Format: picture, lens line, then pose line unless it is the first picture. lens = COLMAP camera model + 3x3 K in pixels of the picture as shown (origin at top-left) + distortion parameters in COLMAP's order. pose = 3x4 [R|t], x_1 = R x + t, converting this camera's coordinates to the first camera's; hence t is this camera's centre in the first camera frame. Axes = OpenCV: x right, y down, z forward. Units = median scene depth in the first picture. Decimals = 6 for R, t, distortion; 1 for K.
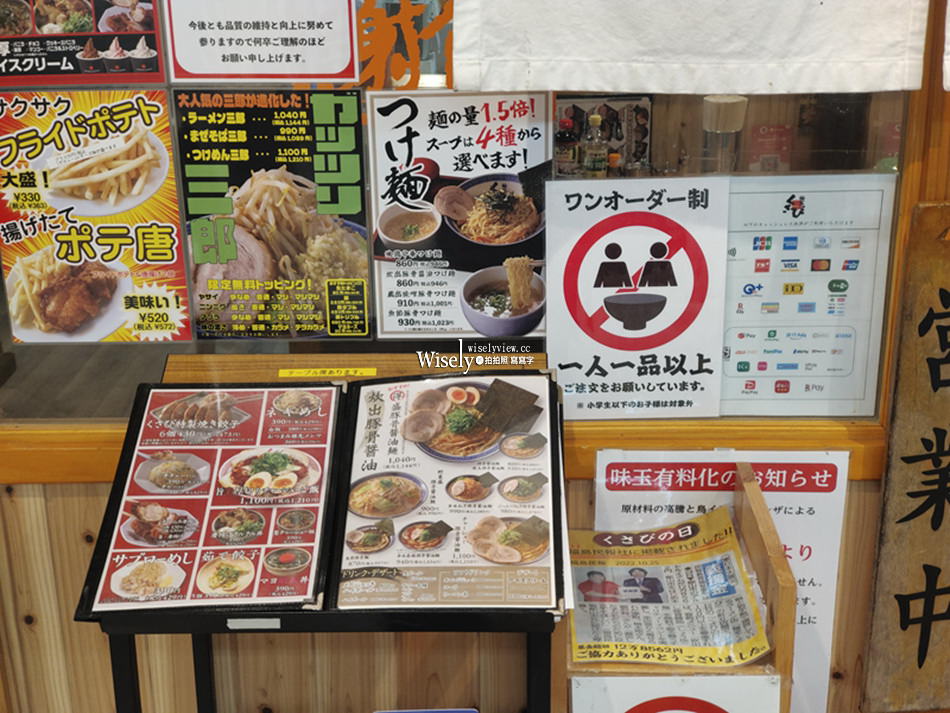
lens RADIAL K [[1392.7, 0, 482.5], [0, 1392.7, 351.7], [0, 0, 1]] dist [0.120467, 0.000000]
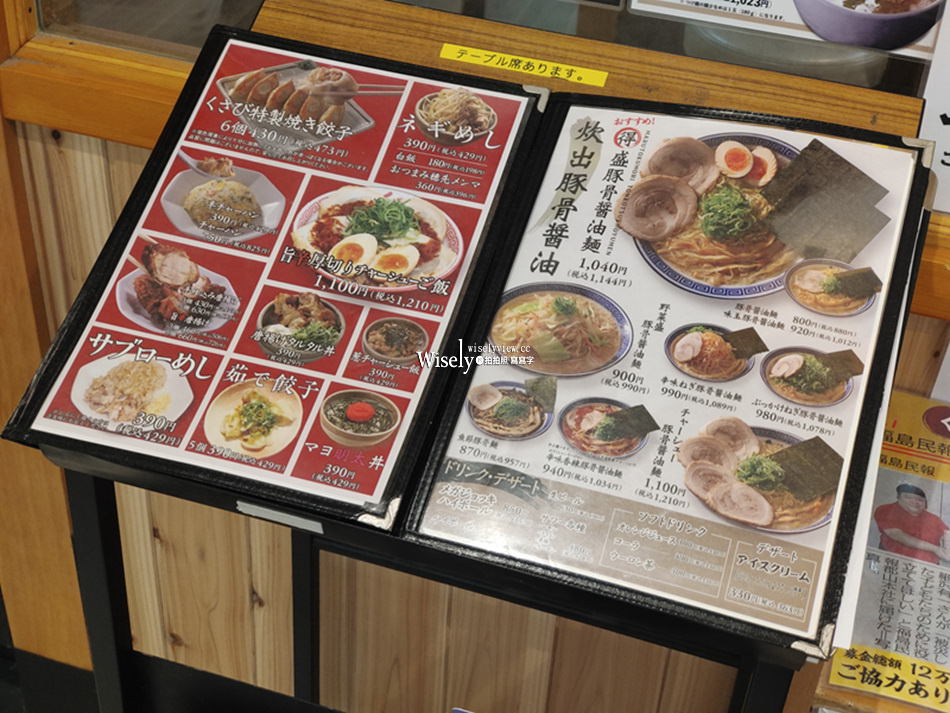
lens RADIAL K [[1392.7, 0, 474.0], [0, 1392.7, 362.2], [0, 0, 1]] dist [0.120467, 0.000000]
pose [[0.955247, 0.227336, -0.189267, 0.006303], [-0.157756, 0.932756, 0.324158, -0.055369], [0.250233, -0.279793, 0.926876, 0.437992]]
